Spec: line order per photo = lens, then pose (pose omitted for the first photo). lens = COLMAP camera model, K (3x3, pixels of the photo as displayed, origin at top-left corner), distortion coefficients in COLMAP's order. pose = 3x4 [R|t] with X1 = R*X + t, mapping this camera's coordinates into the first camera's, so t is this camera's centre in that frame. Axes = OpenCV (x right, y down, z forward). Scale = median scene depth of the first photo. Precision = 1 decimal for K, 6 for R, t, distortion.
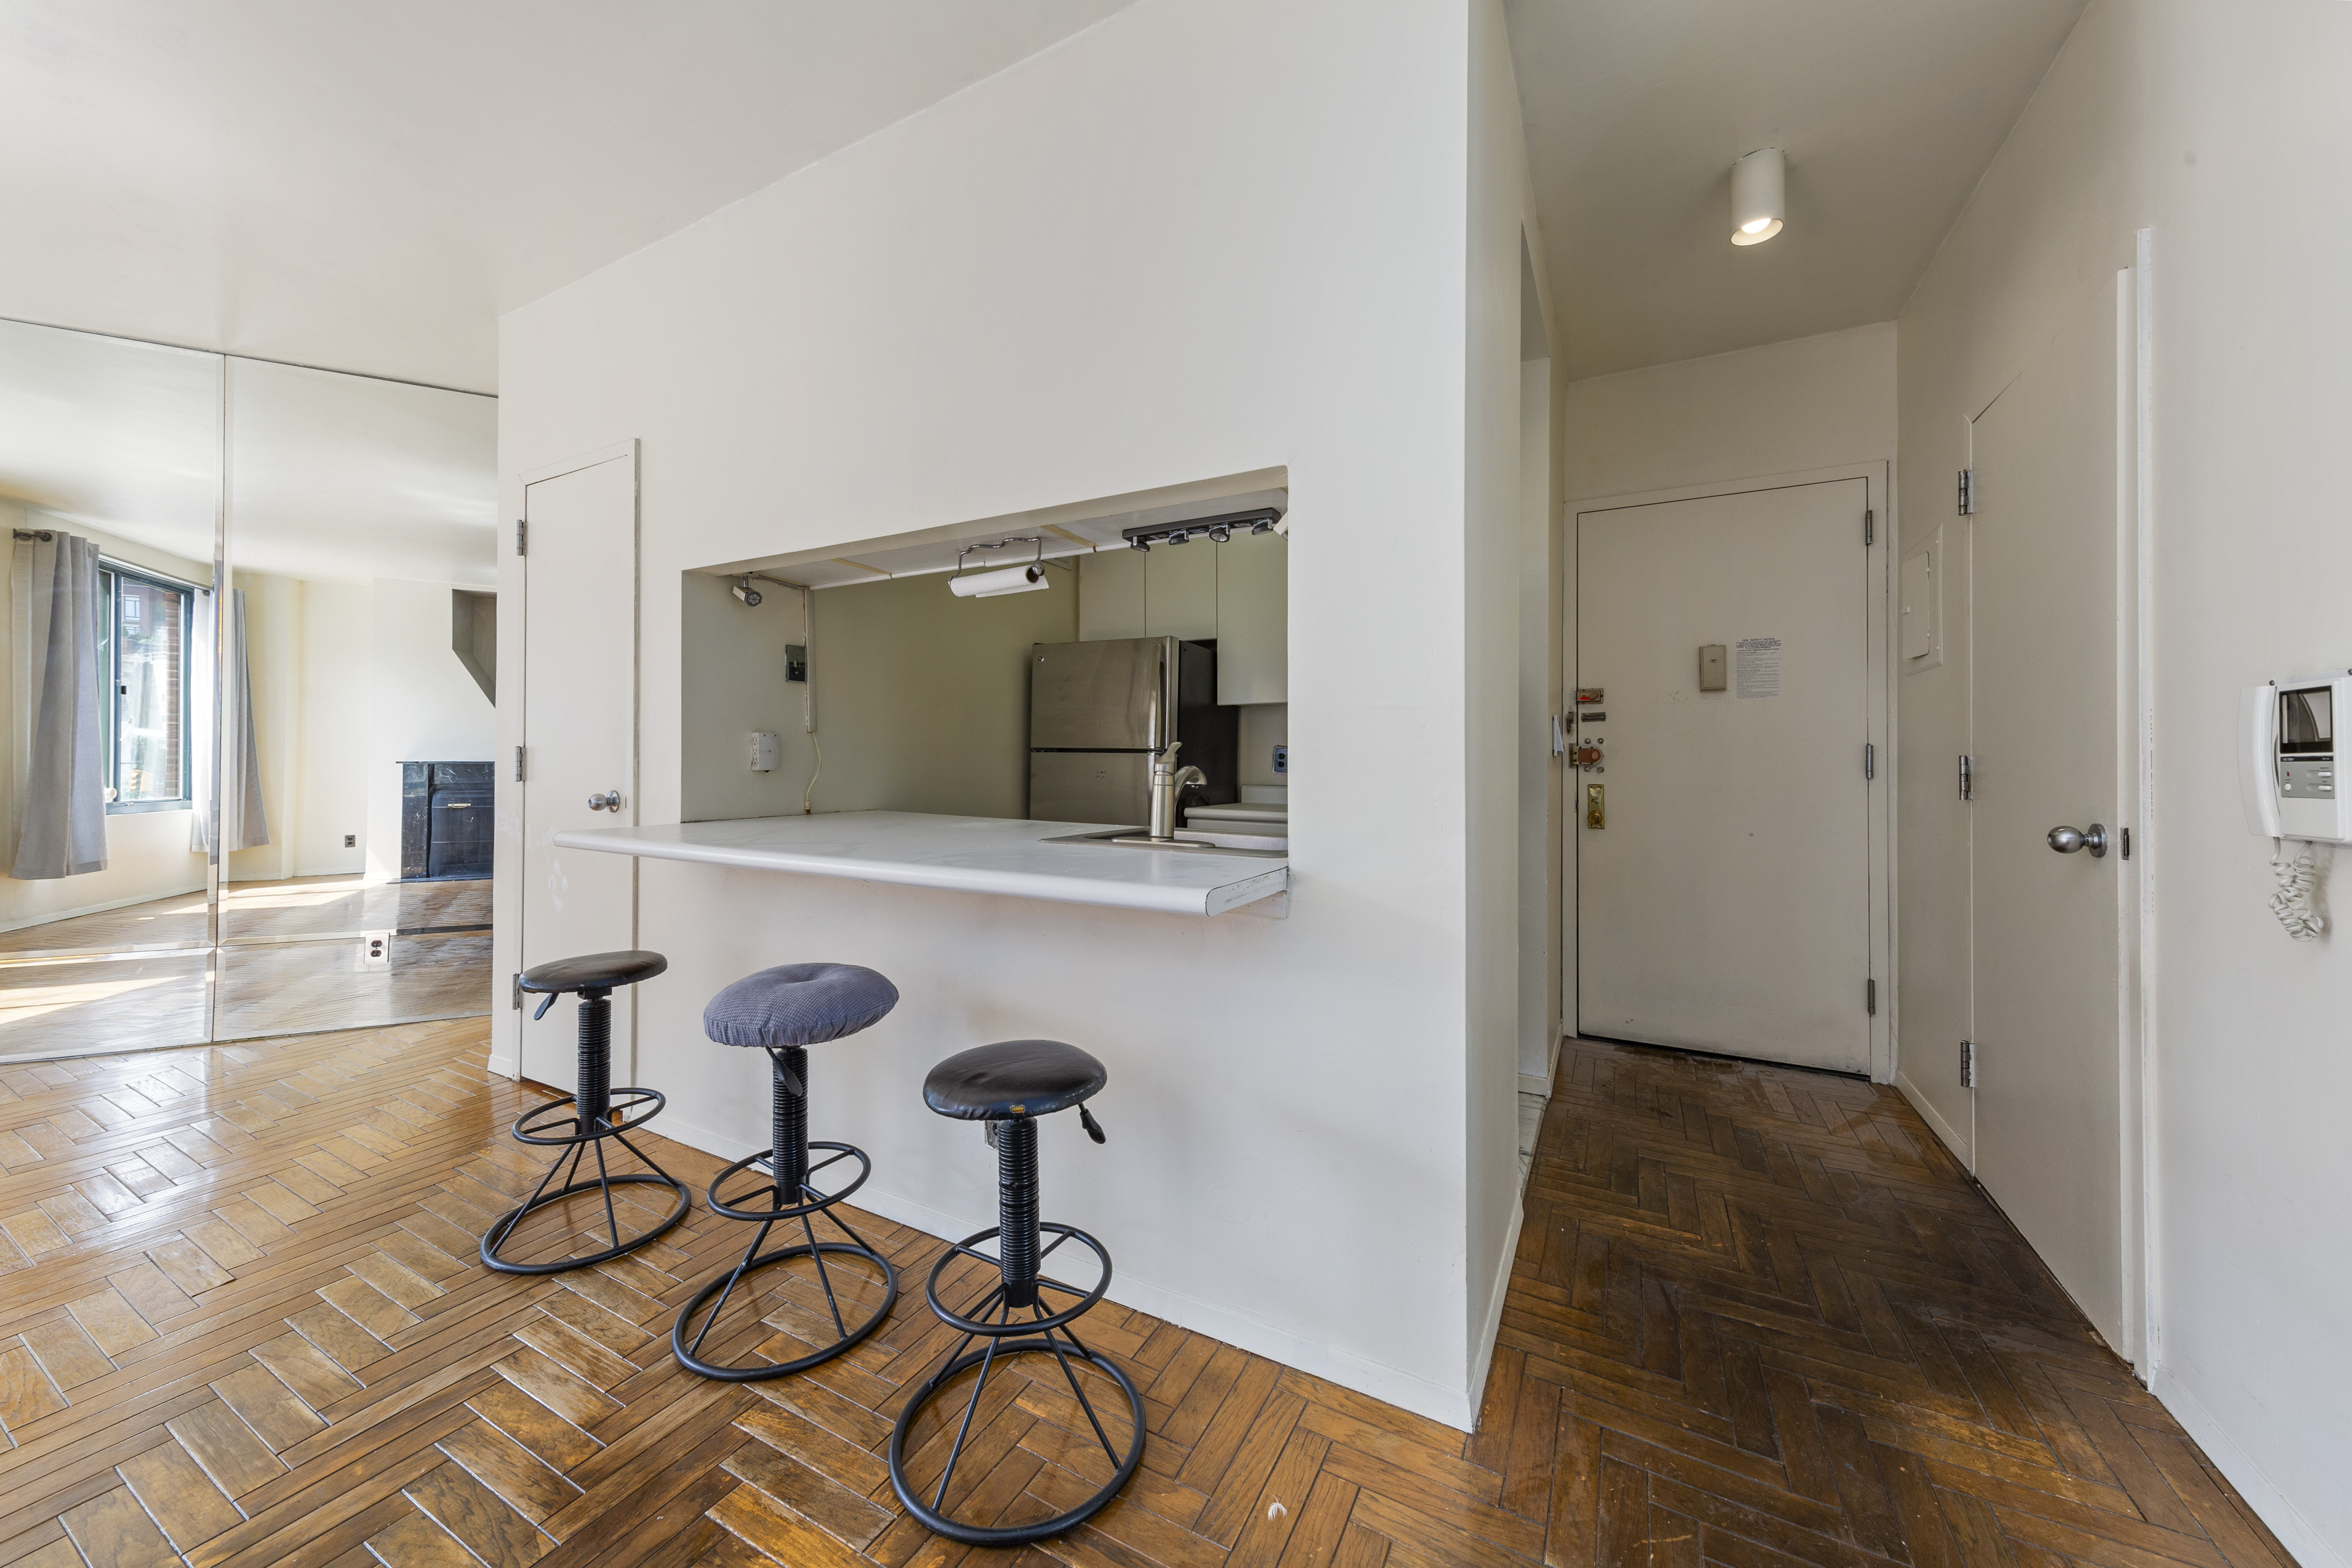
lens RADIAL K [[843.3, 0, 1180.8], [0, 843.3, 759.6], [0, 0, 1]] dist [0.003177, -0.000127]
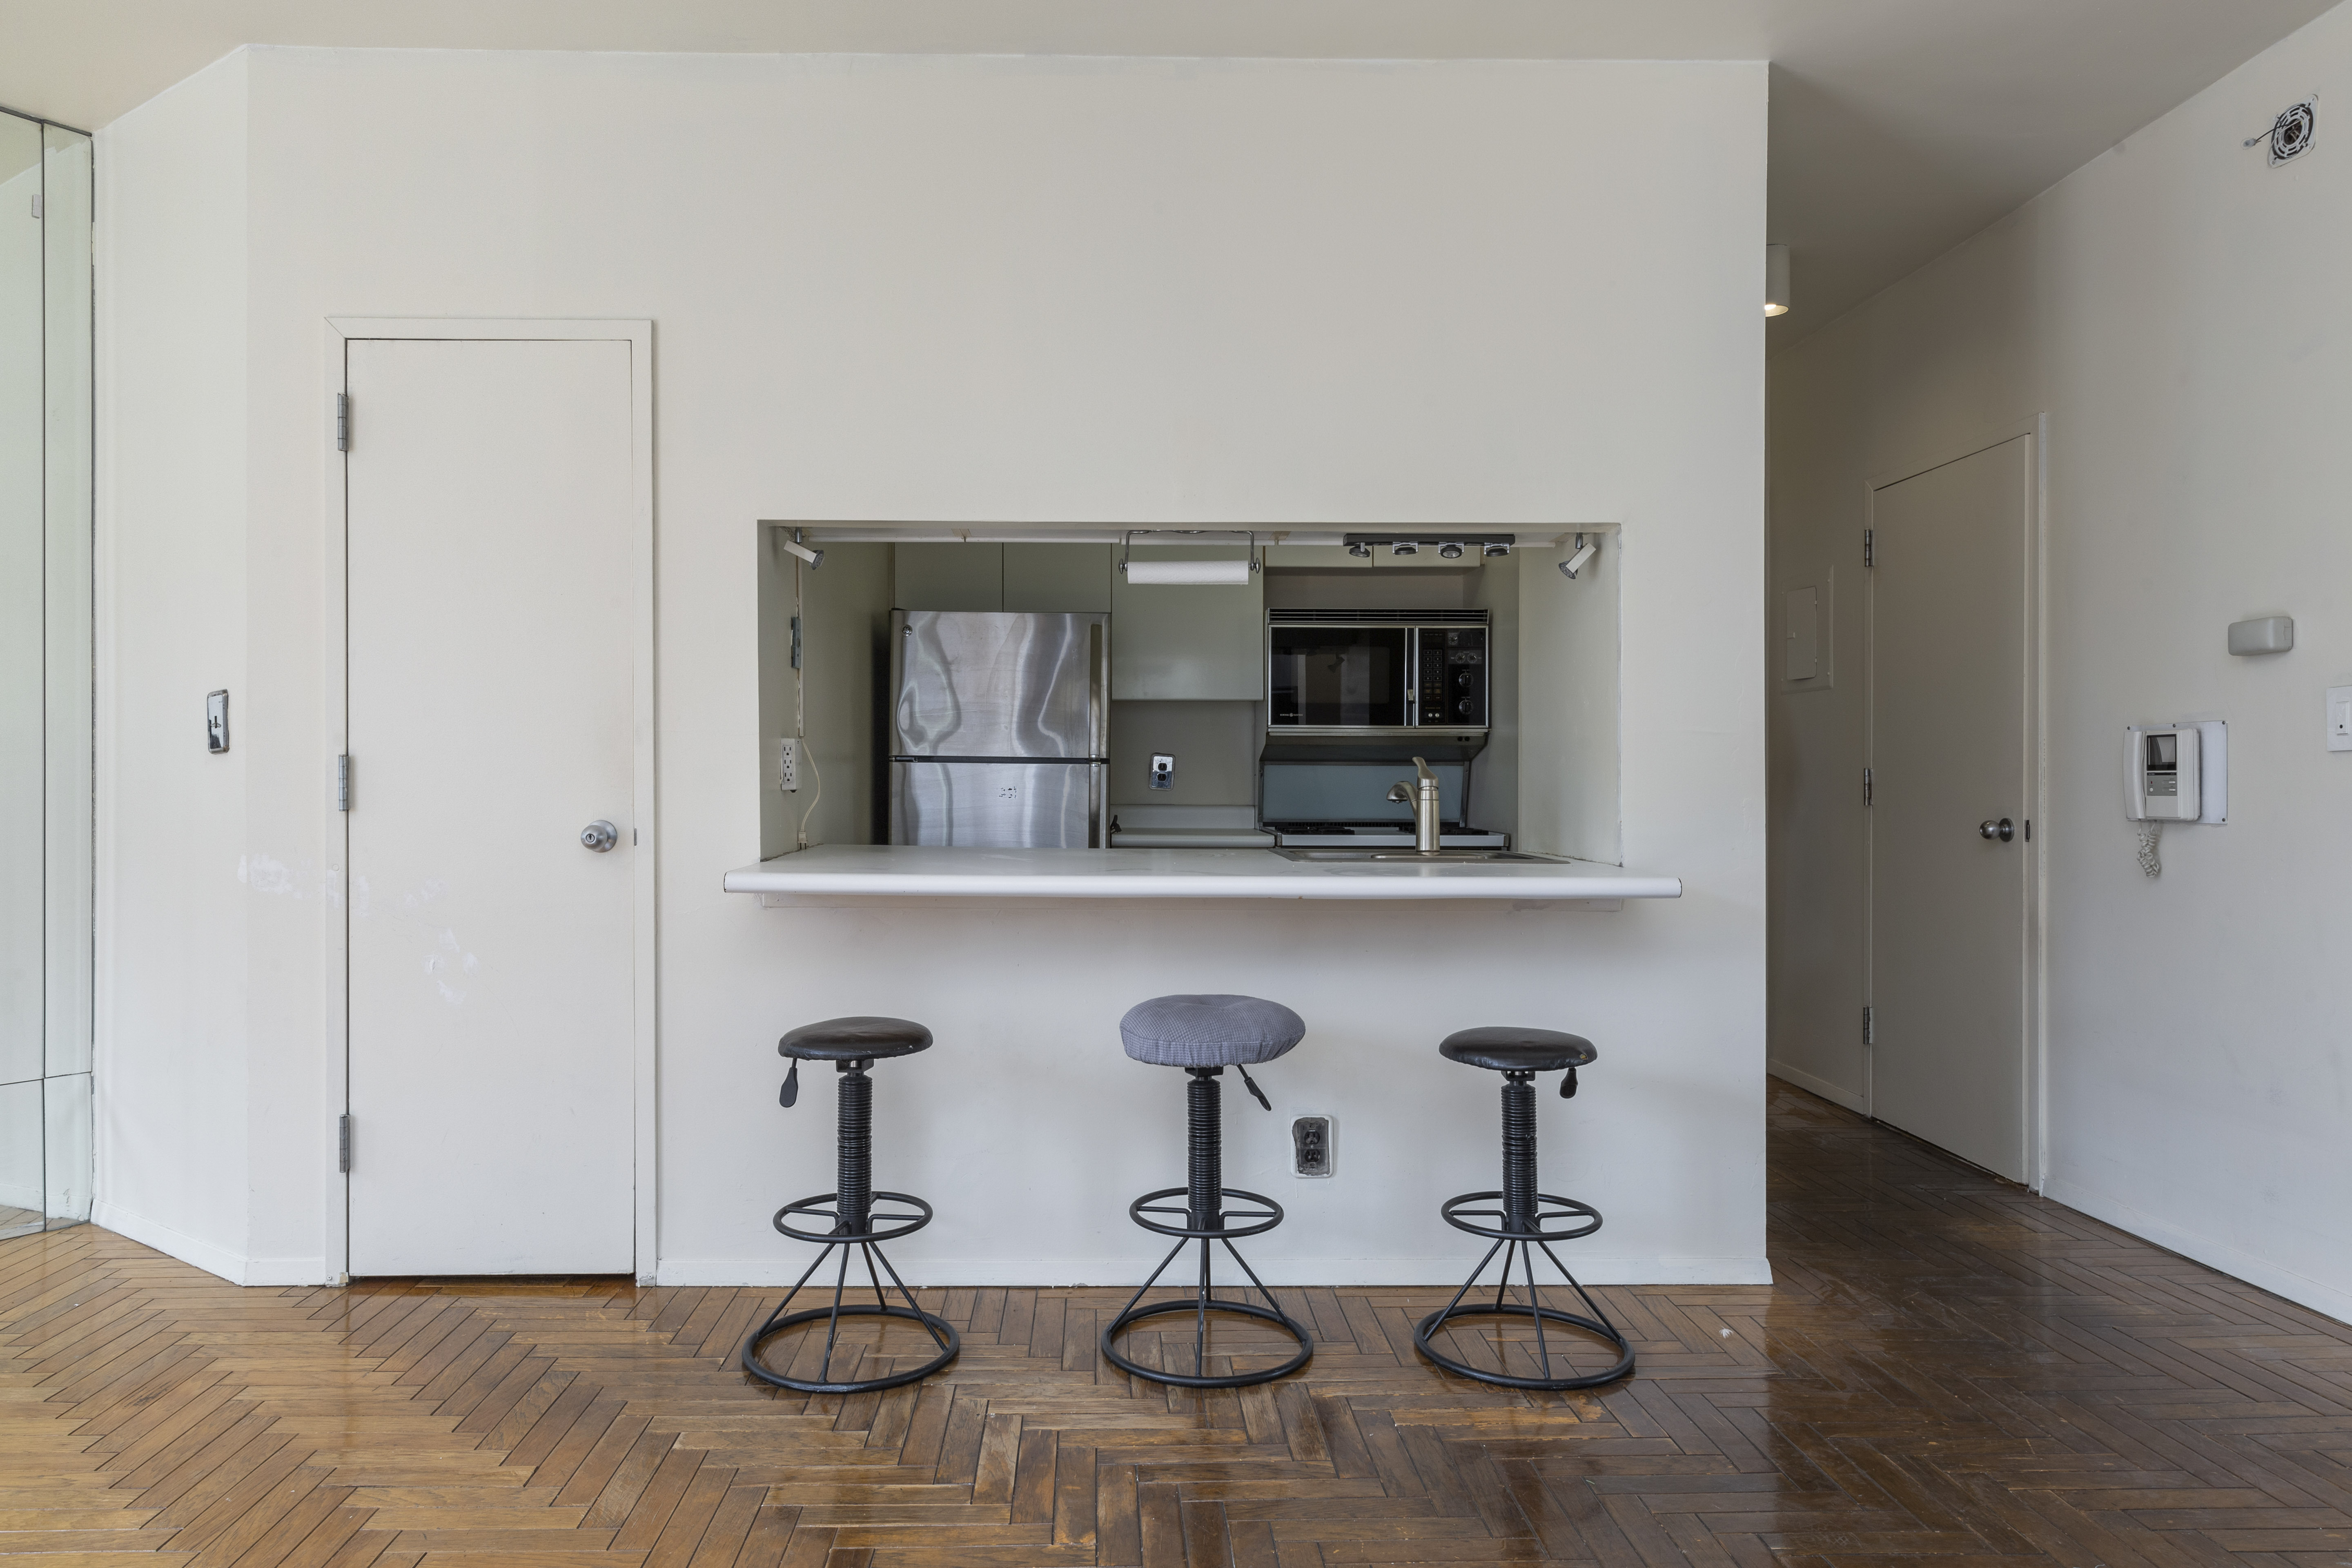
lens RADIAL K [[1460.7, 0, 1167.4], [0, 1460.7, 788.5], [0, 0, 1]] dist [0.002946, 0.001431]
pose [[0.868195, -0.007964, 0.496160, -1.355451], [0.000348, 0.999881, 0.015442, -0.012344], [-0.496223, -0.013234, 0.868094, -0.429580]]
